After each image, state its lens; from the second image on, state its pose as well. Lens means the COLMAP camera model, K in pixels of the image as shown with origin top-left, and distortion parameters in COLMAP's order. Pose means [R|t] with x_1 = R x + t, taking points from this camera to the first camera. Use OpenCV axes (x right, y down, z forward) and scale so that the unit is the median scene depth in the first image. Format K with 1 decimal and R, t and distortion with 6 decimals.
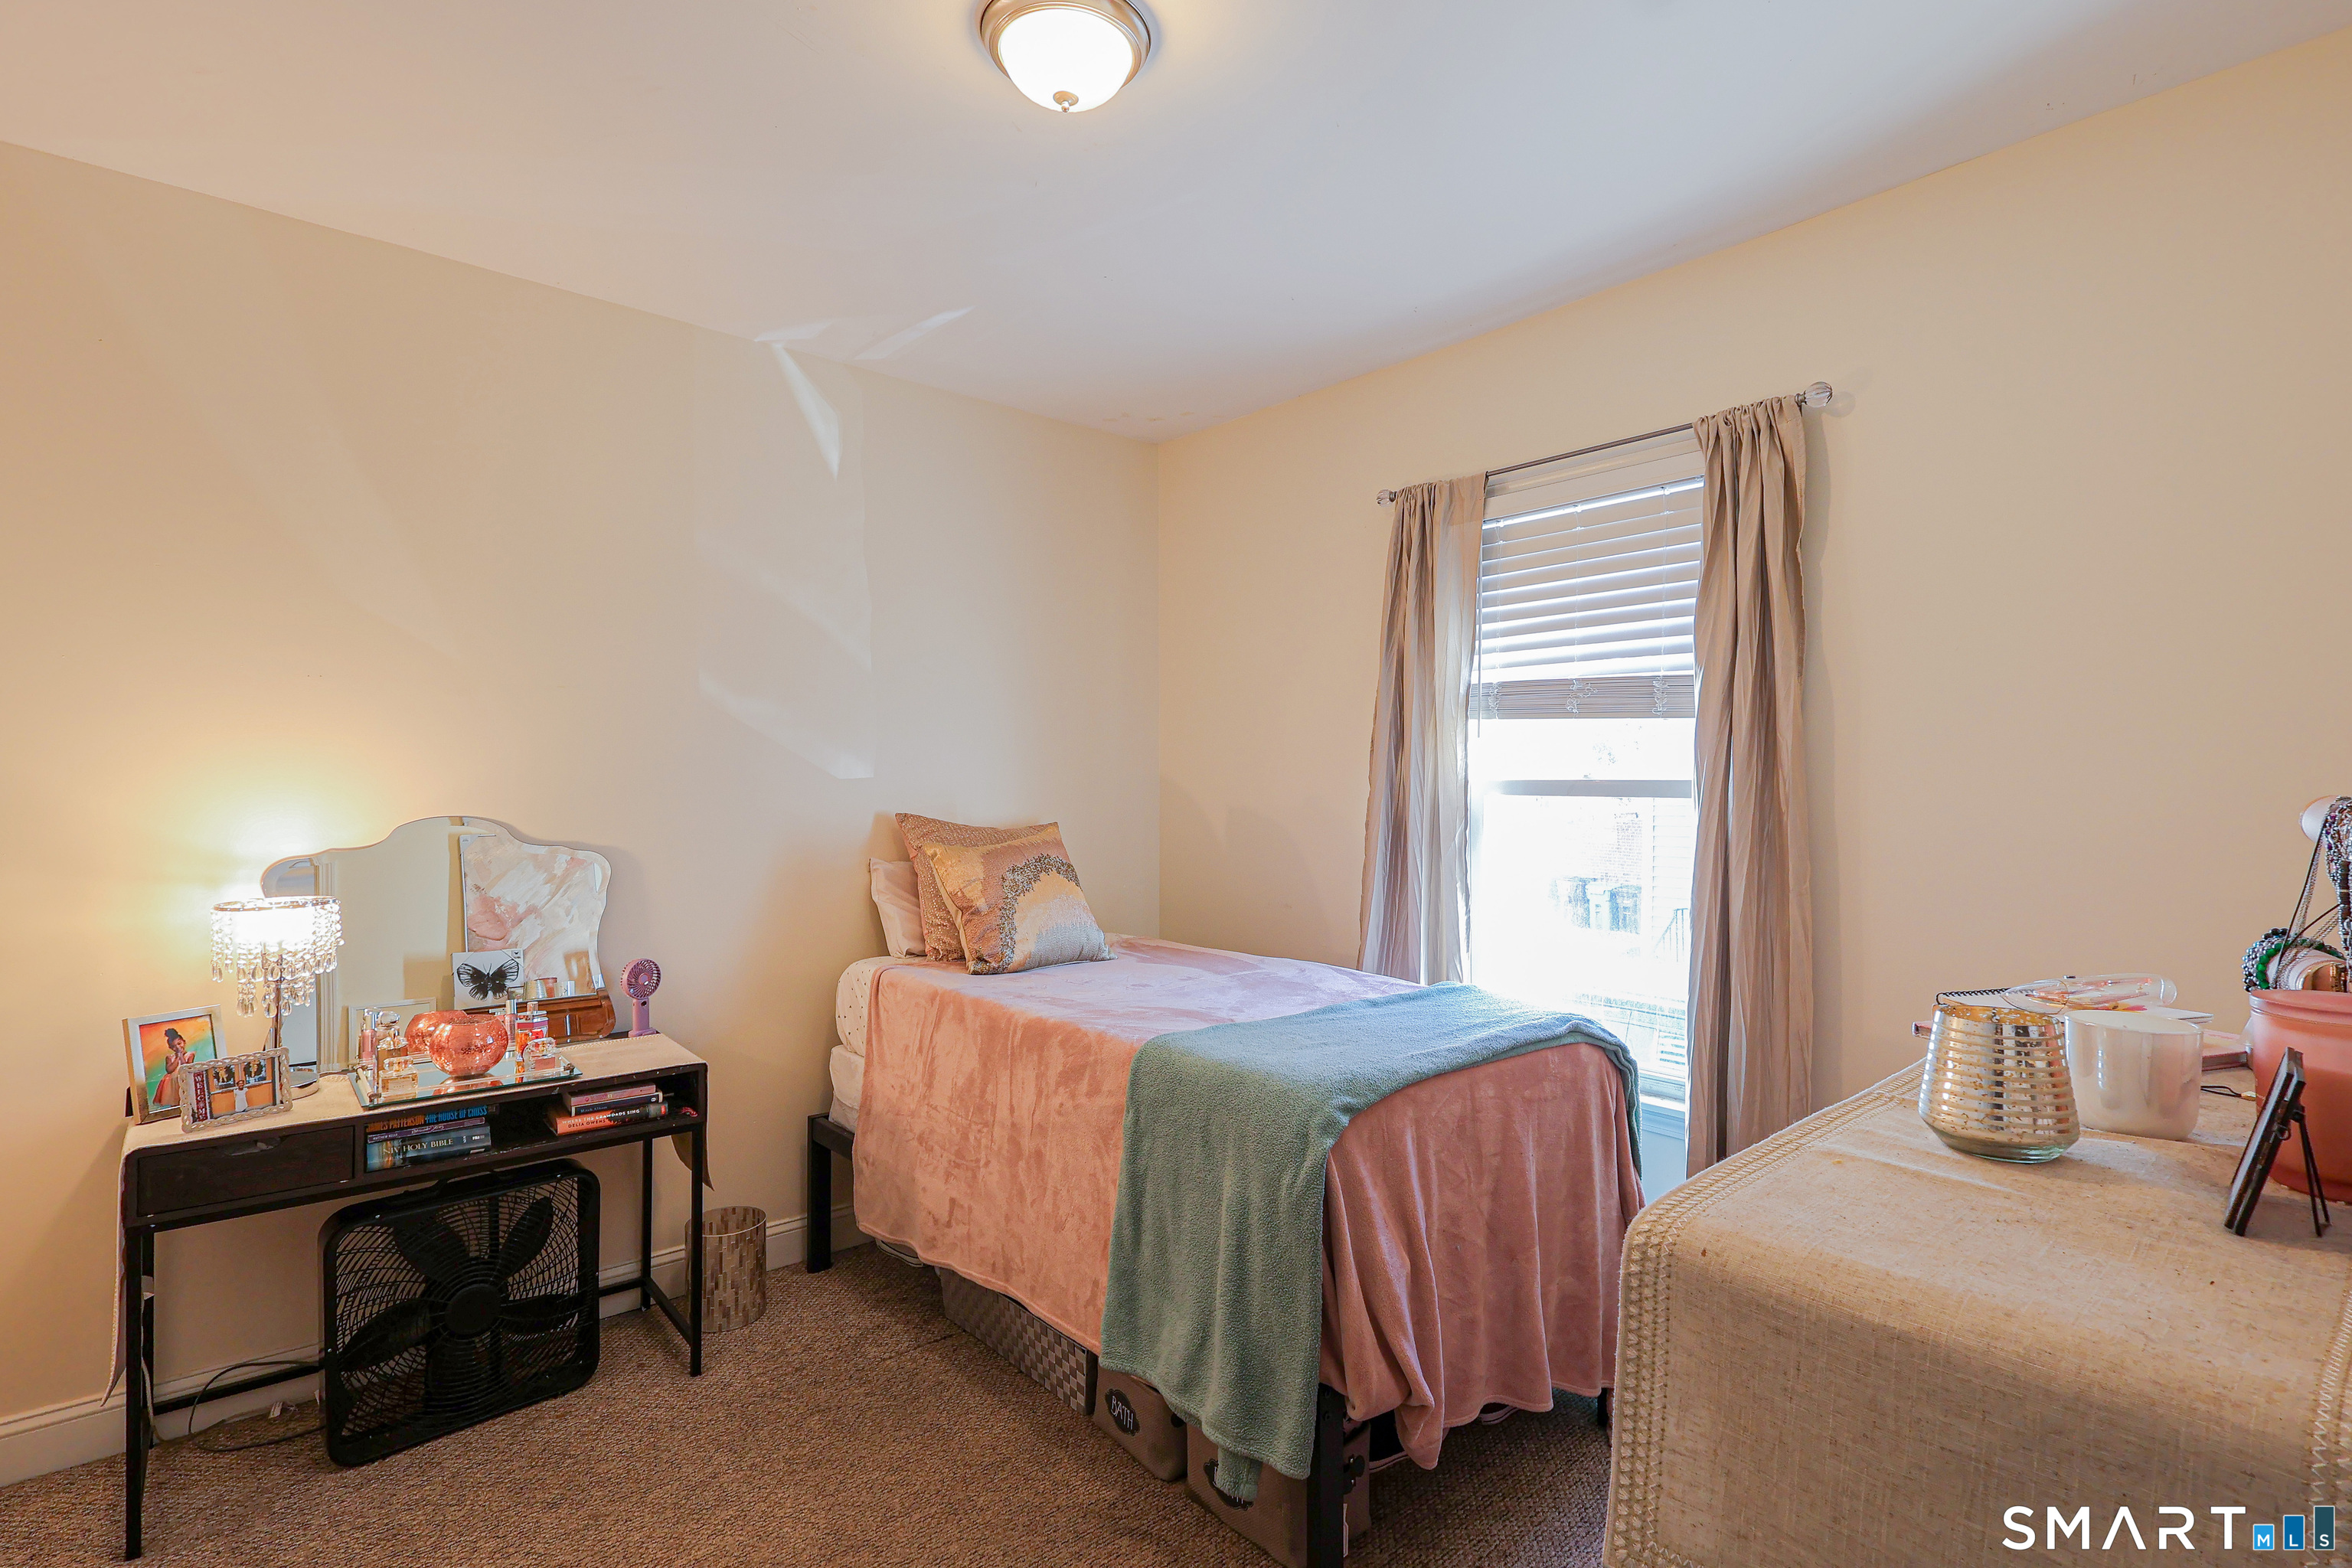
lens RADIAL K [[1075.8, 0, 1177.8], [0, 1075.8, 787.1], [0, 0, 1]] dist [-0.012426, 0.002537]
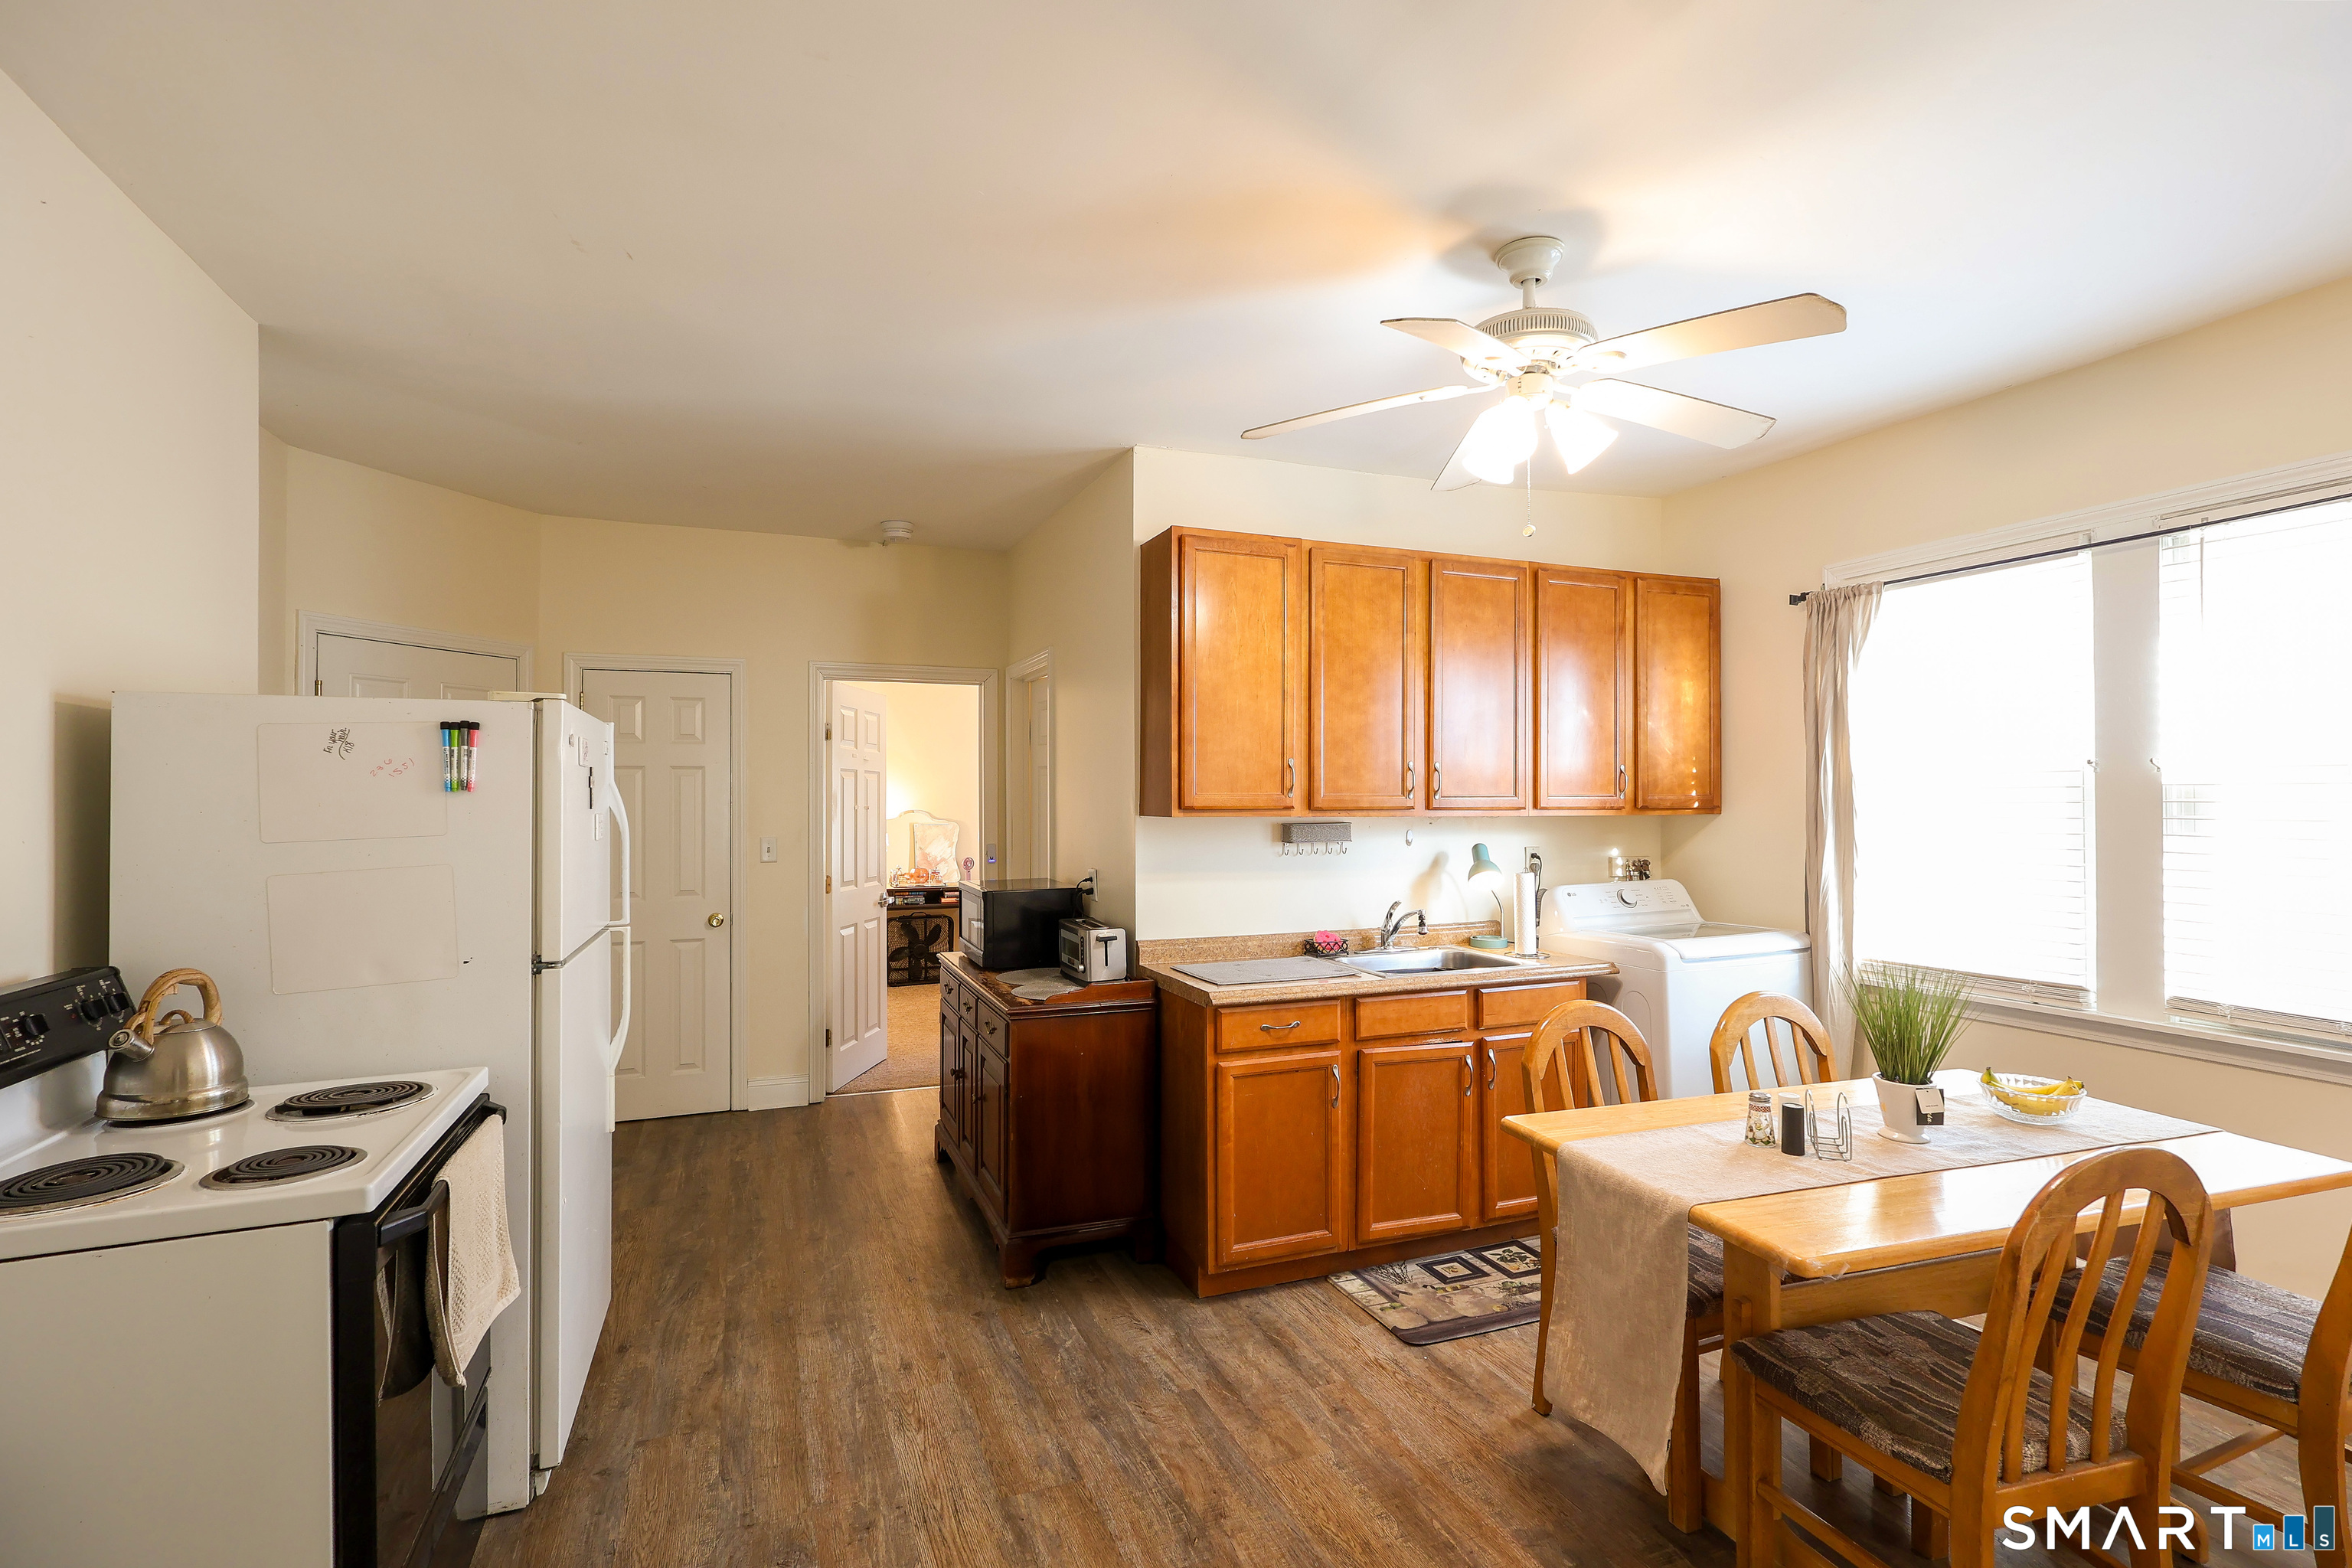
lens RADIAL K [[1075.8, 0, 1168.0], [0, 1075.8, 801.8], [0, 0, 1]] dist [-0.012426, 0.002537]
pose [[0.938385, -0.000043, -0.345591, 1.280947], [0.003330, 0.999955, 0.008917, -0.025955], [0.345575, -0.009518, 0.938343, -1.962388]]
